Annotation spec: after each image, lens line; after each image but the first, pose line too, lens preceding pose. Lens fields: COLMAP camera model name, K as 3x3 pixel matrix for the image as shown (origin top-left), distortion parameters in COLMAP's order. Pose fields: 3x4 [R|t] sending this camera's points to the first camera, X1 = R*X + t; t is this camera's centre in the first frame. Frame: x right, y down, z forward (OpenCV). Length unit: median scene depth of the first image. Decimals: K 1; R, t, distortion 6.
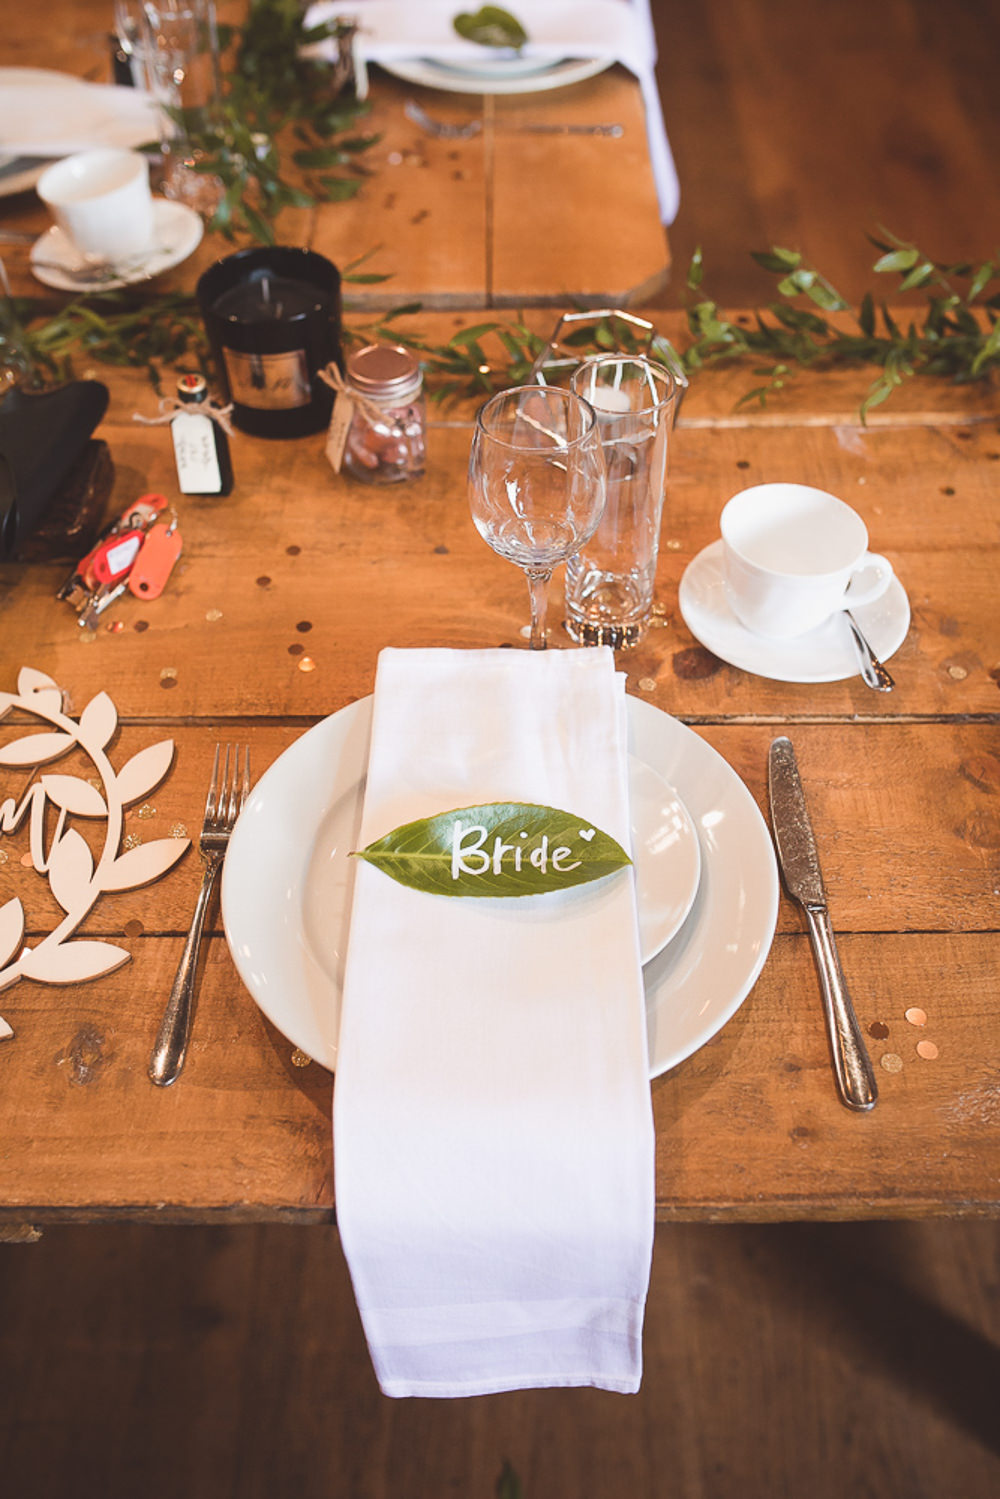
lens RADIAL K [[1512.2, 0, 500.0], [0, 1512.2, 749.5], [0, 0, 1]] dist [-0.061941, 0.117995]
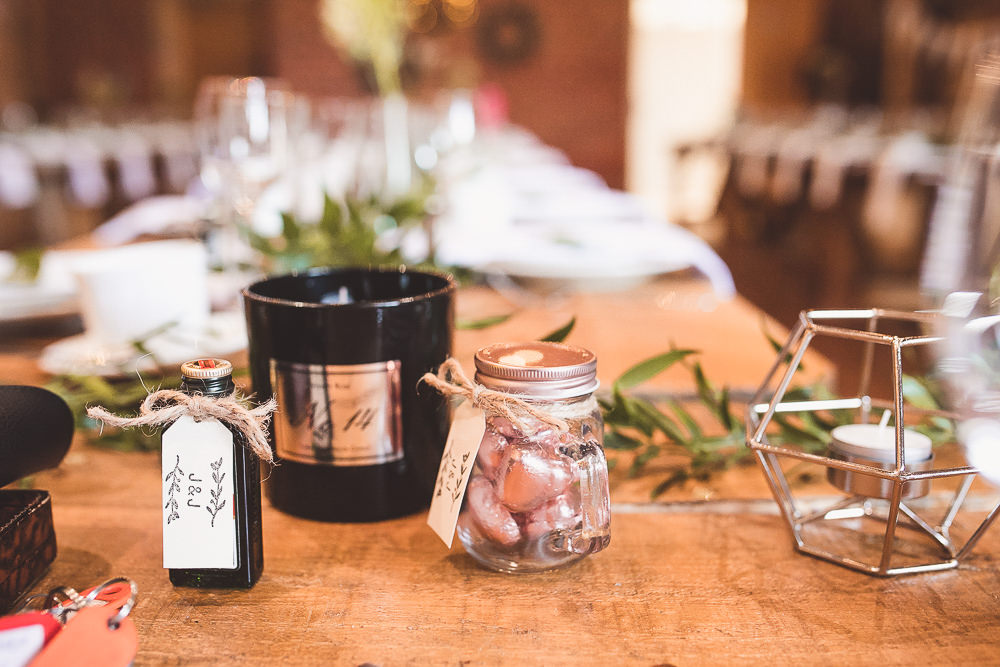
lens RADIAL K [[1008.8, 0, 500.0], [0, 1008.8, 333.5], [0, 0, 1]] dist [-0.061941, 0.117995]
pose [[0.999529, 0.005473, 0.030186, -0.103482], [0.013123, 0.813130, -0.581934, -0.030671], [-0.027730, 0.582057, 0.812675, 0.664502]]
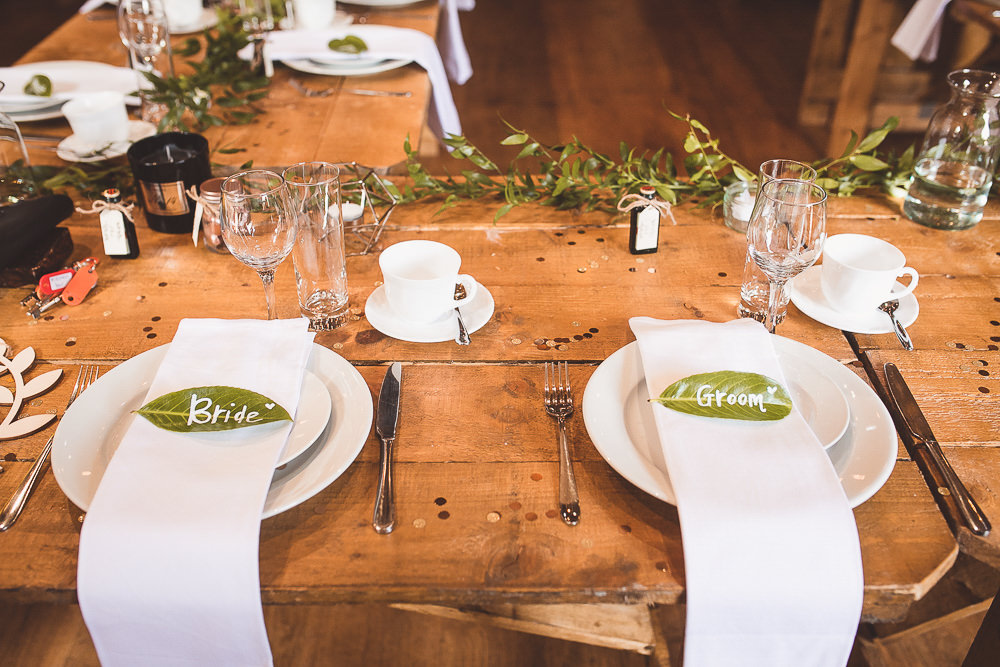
lens RADIAL K [[1008.8, 0, 500.0], [0, 1008.8, 333.5], [0, 0, 1]] dist [-0.061941, 0.117995]
pose [[0.999950, 0.009222, 0.003947, 0.253543], [-0.008056, 0.972721, -0.231839, 0.192755], [-0.005977, 0.231795, 0.972746, -0.134073]]
